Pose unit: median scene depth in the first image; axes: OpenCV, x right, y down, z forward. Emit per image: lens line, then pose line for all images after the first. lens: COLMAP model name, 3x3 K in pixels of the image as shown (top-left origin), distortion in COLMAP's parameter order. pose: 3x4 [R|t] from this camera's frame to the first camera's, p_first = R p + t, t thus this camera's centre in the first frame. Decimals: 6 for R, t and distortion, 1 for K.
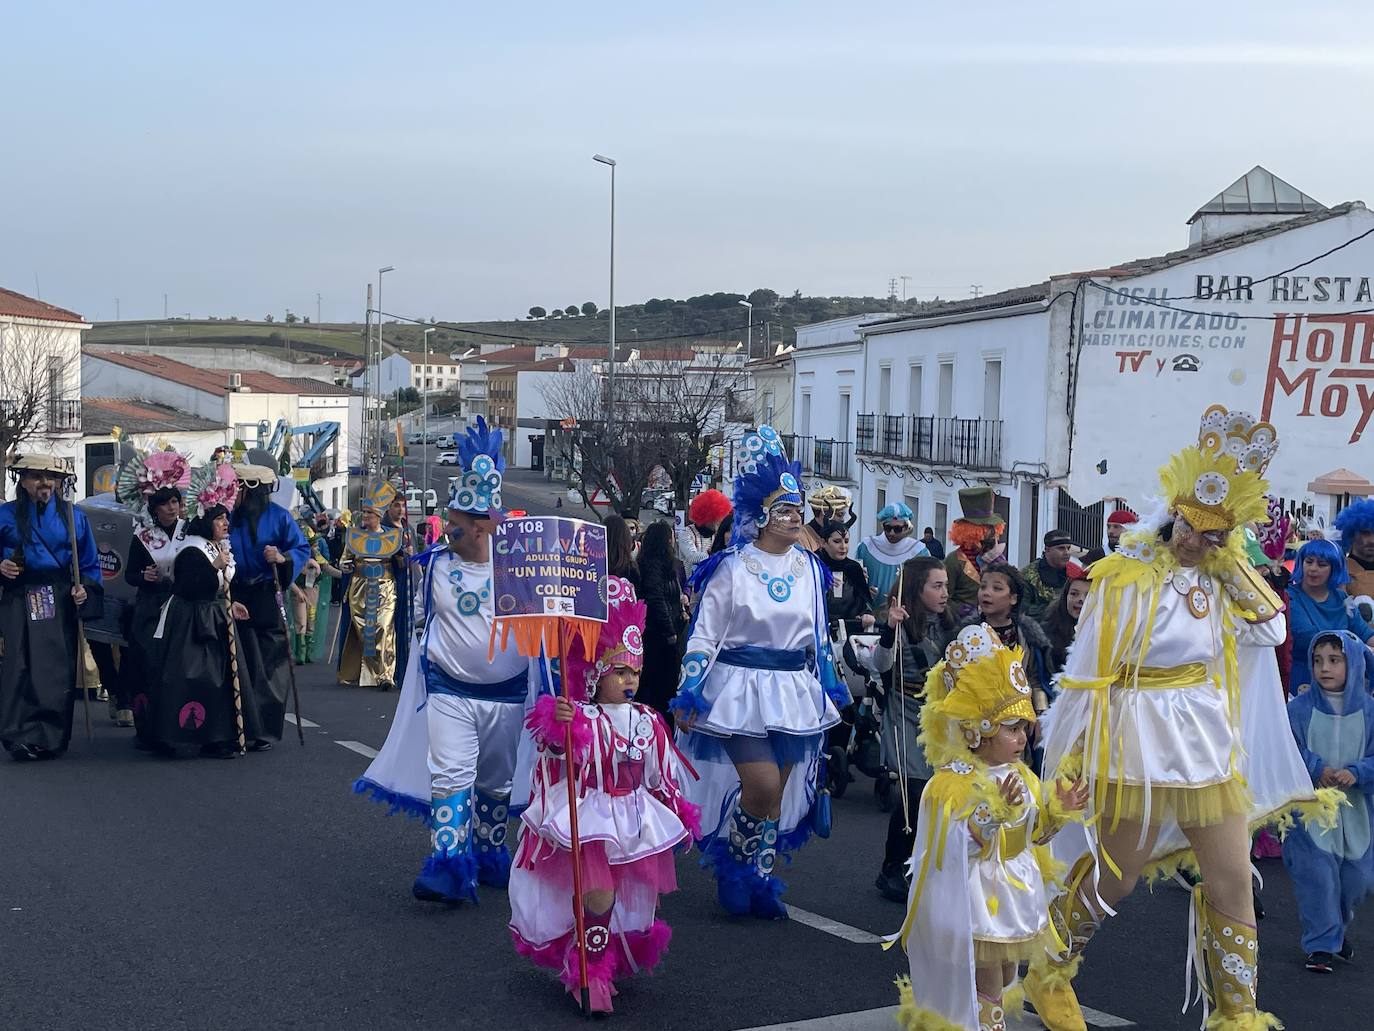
lens RADIAL K [[1675.4, 0, 681.1], [0, 1675.4, 519.6], [0, 0, 1]] dist [0.157590, -0.435777]
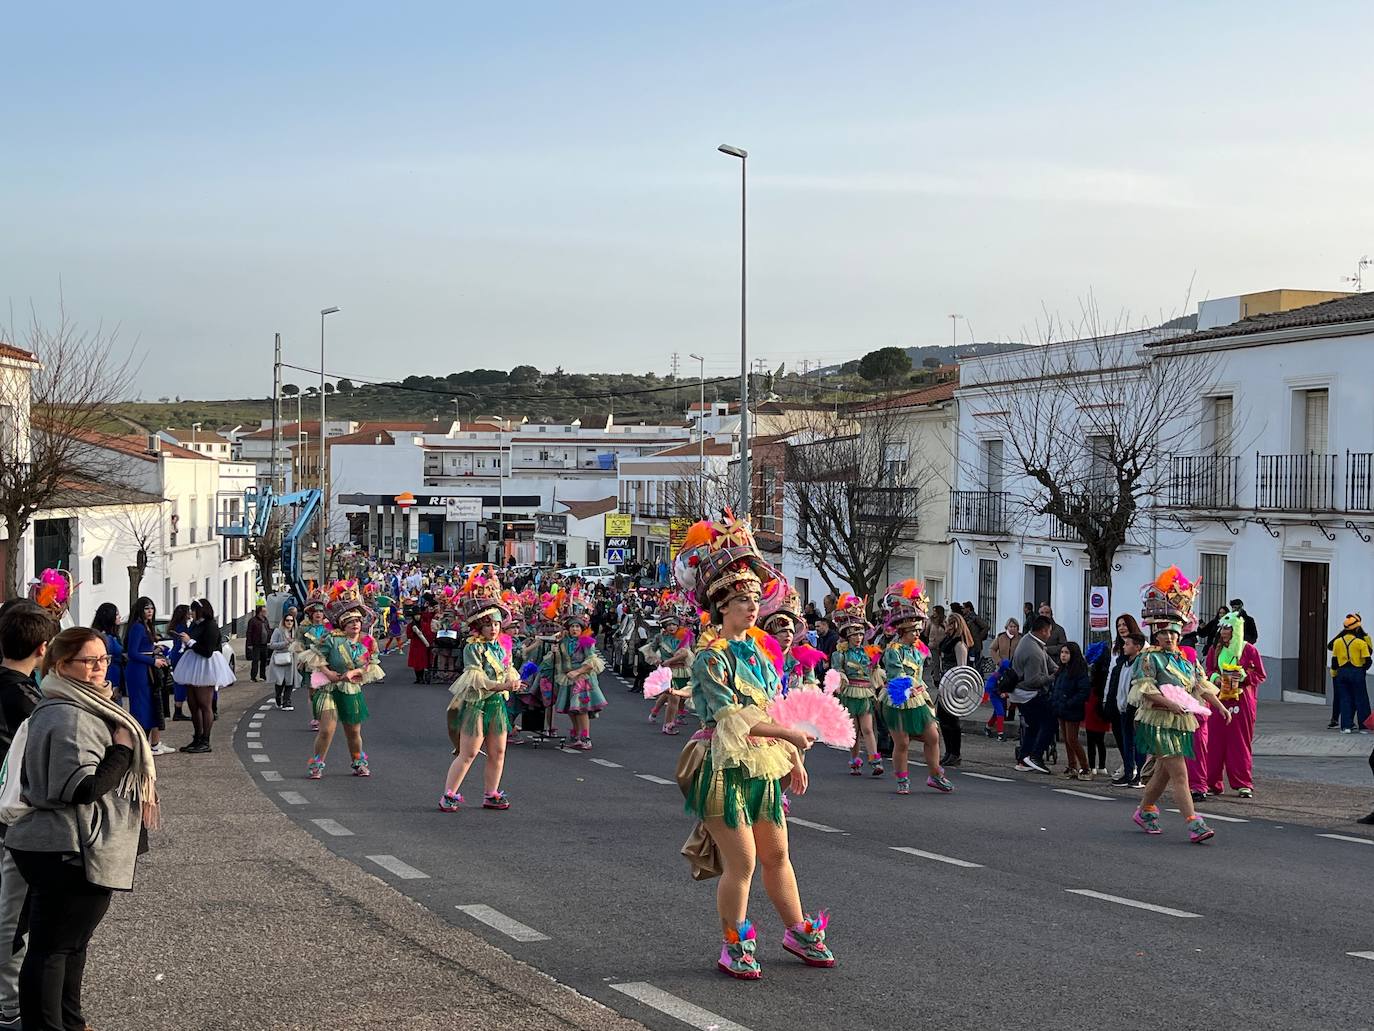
lens RADIAL K [[1675.4, 0, 681.1], [0, 1675.4, 519.6], [0, 0, 1]] dist [0.157590, -0.435777]
pose [[0.989163, -0.018013, 0.145711, -0.211317], [0.024639, 0.998736, -0.043800, -0.005556], [-0.144738, 0.046916, 0.988357, 0.249838]]
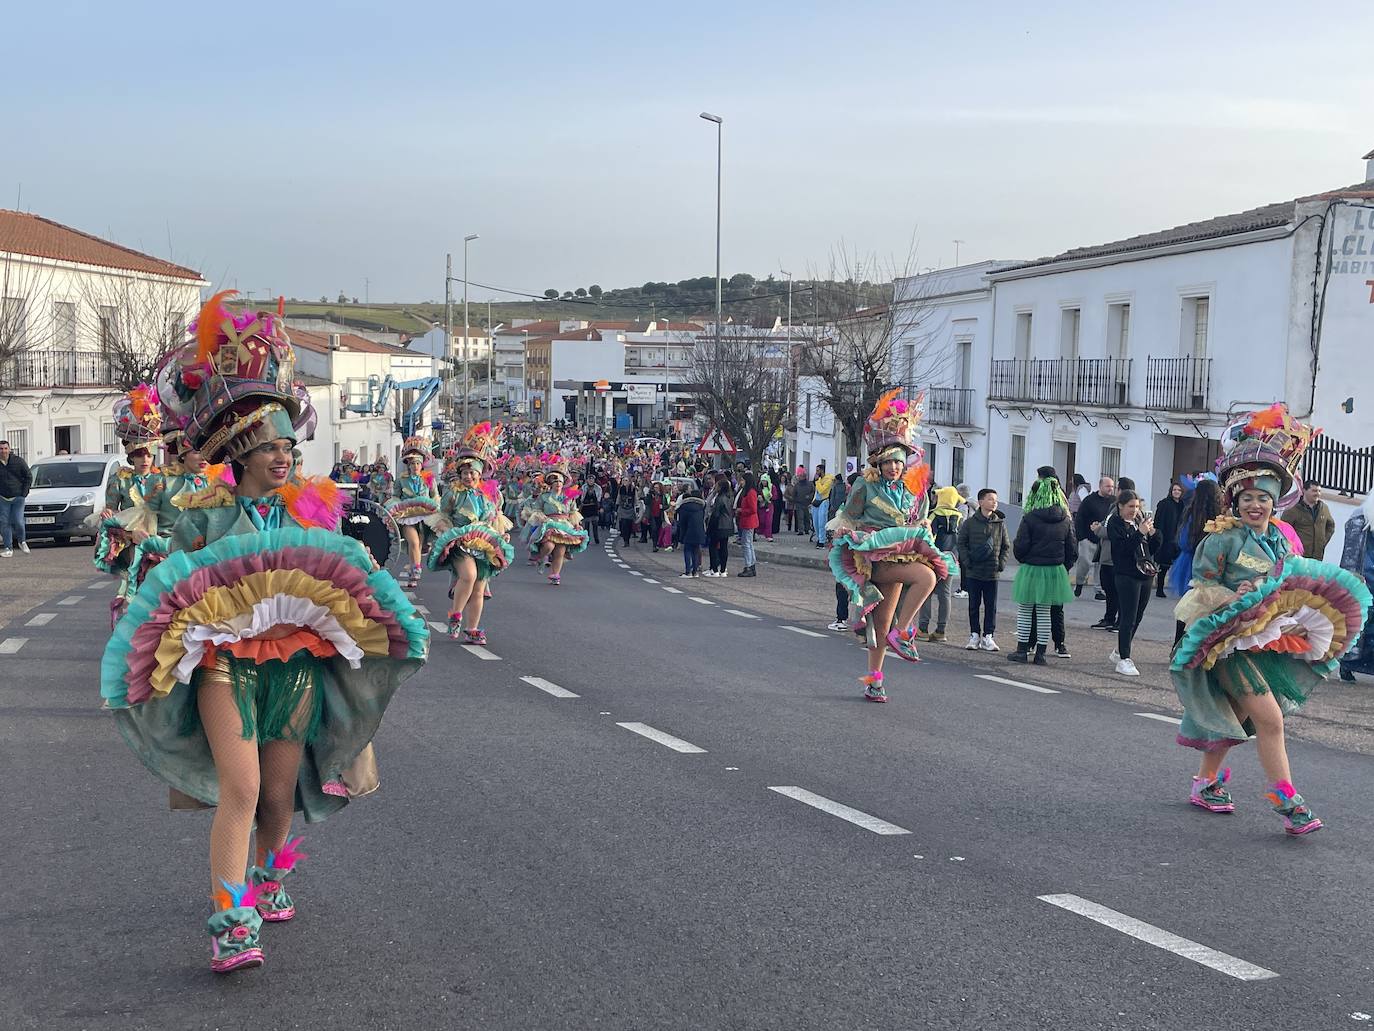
lens RADIAL K [[1397.9, 0, 704.7], [0, 1397.9, 513.7], [0, 0, 1]] dist [0.120835, -0.202825]
pose [[0.999692, -0.006941, 0.023837, -0.080230], [0.006163, 0.999450, 0.032587, 0.000431], [-0.024050, -0.032430, 0.999185, 0.147811]]
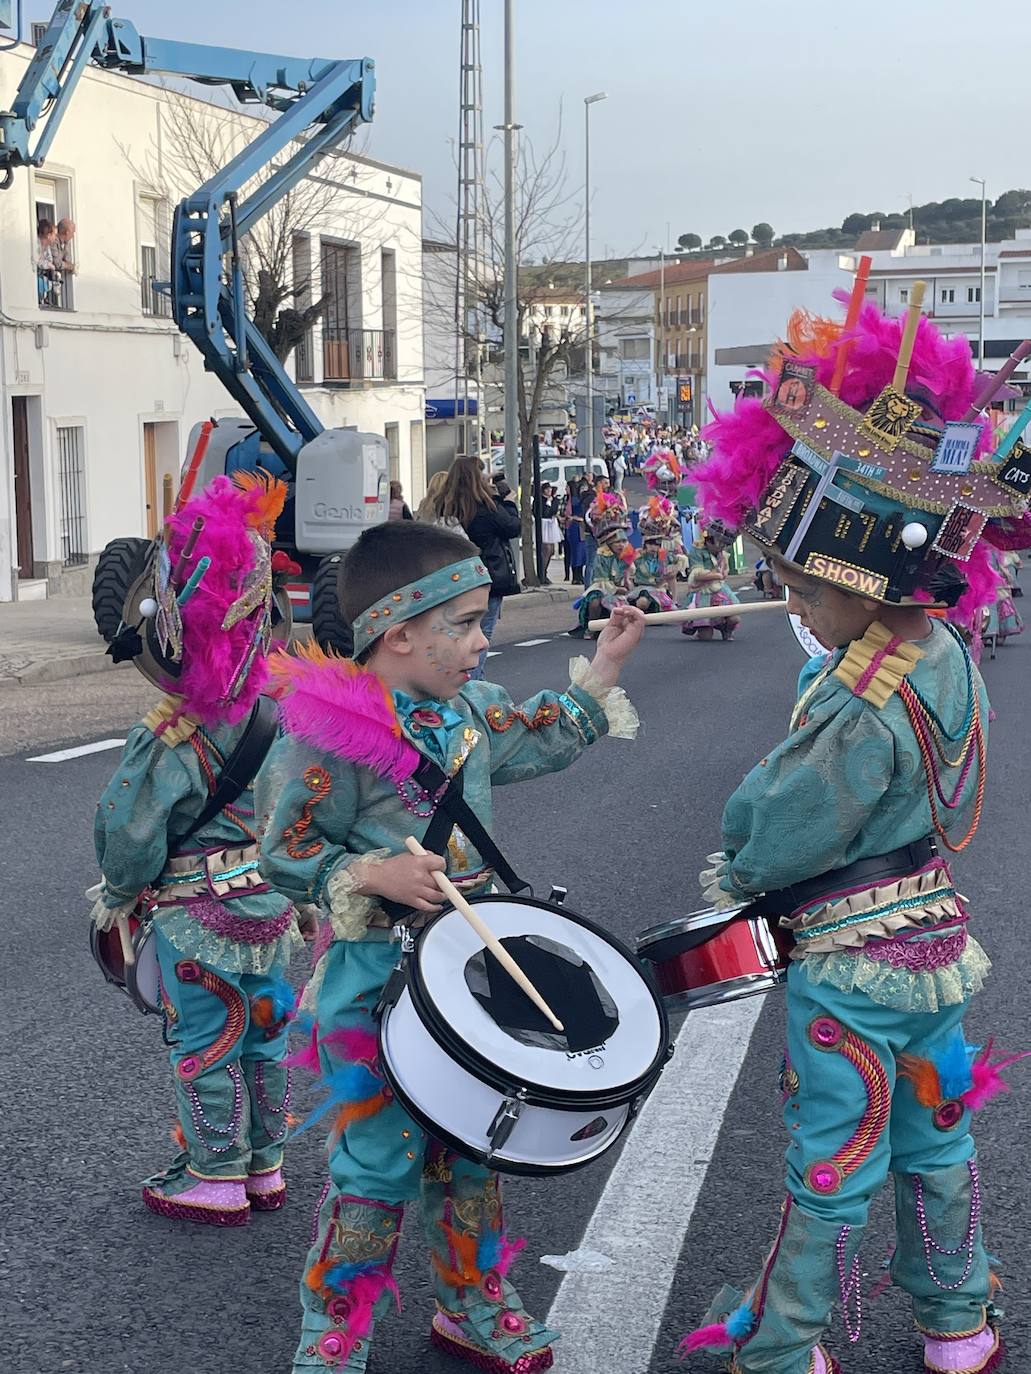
lens RADIAL K [[2246.9, 0, 515.5], [0, 2246.9, 687.0], [0, 0, 1]] dist [0.197184, -0.000138]
pose [[0.986841, -0.010733, -0.161338, -0.186587], [0.021684, 0.997566, 0.066267, 0.012118], [0.160235, -0.068894, 0.984672, 0.965961]]
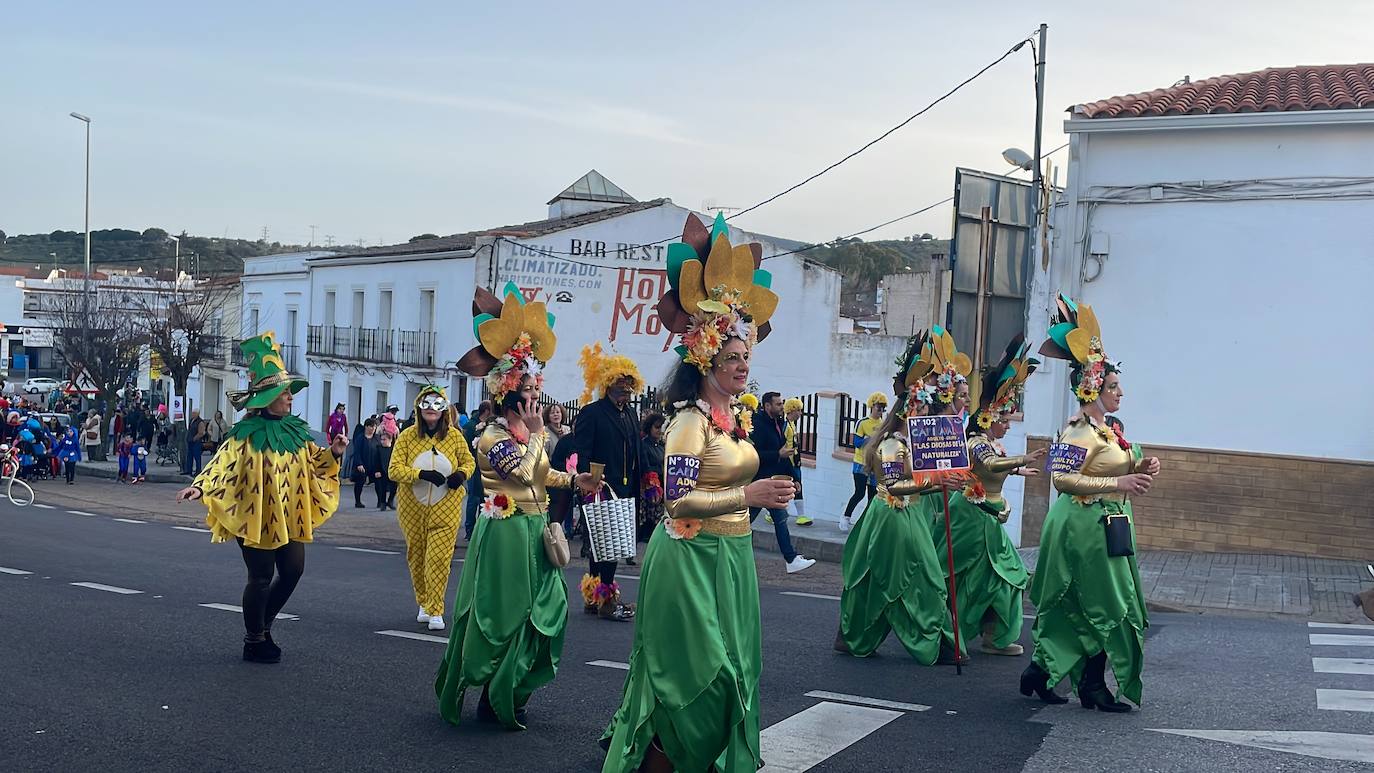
lens RADIAL K [[1179.4, 0, 687.0], [0, 1179.4, 386.5], [0, 0, 1]] dist [0.080588, -0.133684]
pose [[0.891592, 0.001923, 0.452836, -0.050471], [0.005170, 0.999883, -0.014426, 0.001615], [-0.452811, 0.015203, 0.891477, 0.013137]]
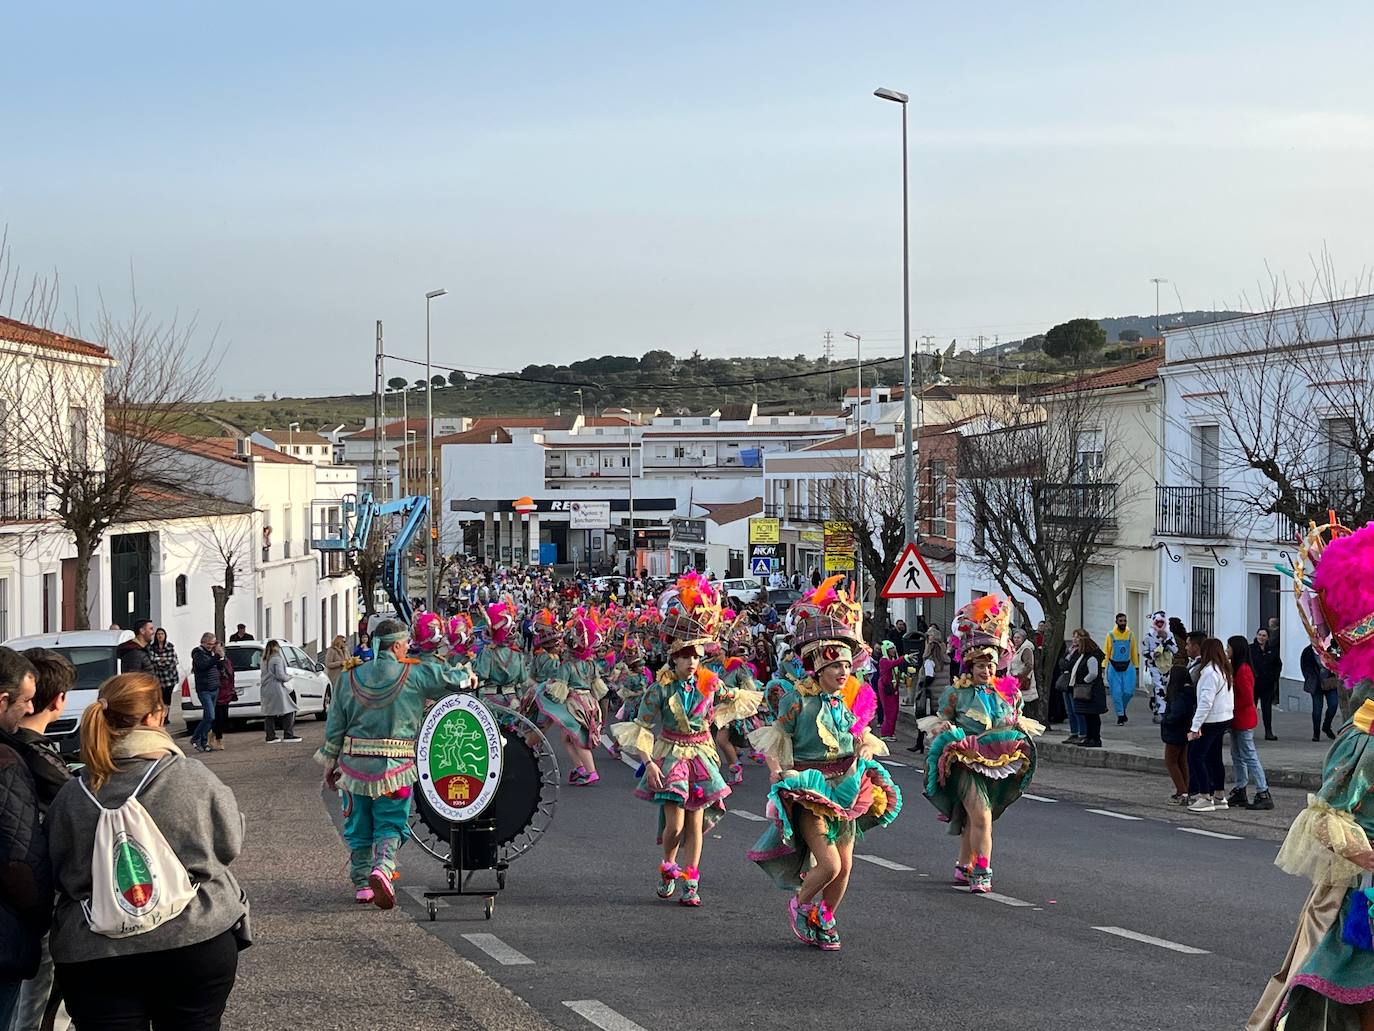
lens RADIAL K [[1911.5, 0, 669.7], [0, 1911.5, 515.3], [0, 0, 1]] dist [0.195182, -0.811207]
pose [[0.997777, -0.031456, 0.058748, -0.208564], [0.034458, 0.998114, -0.050799, -0.007013], [-0.057040, 0.052711, 0.996979, 0.261146]]
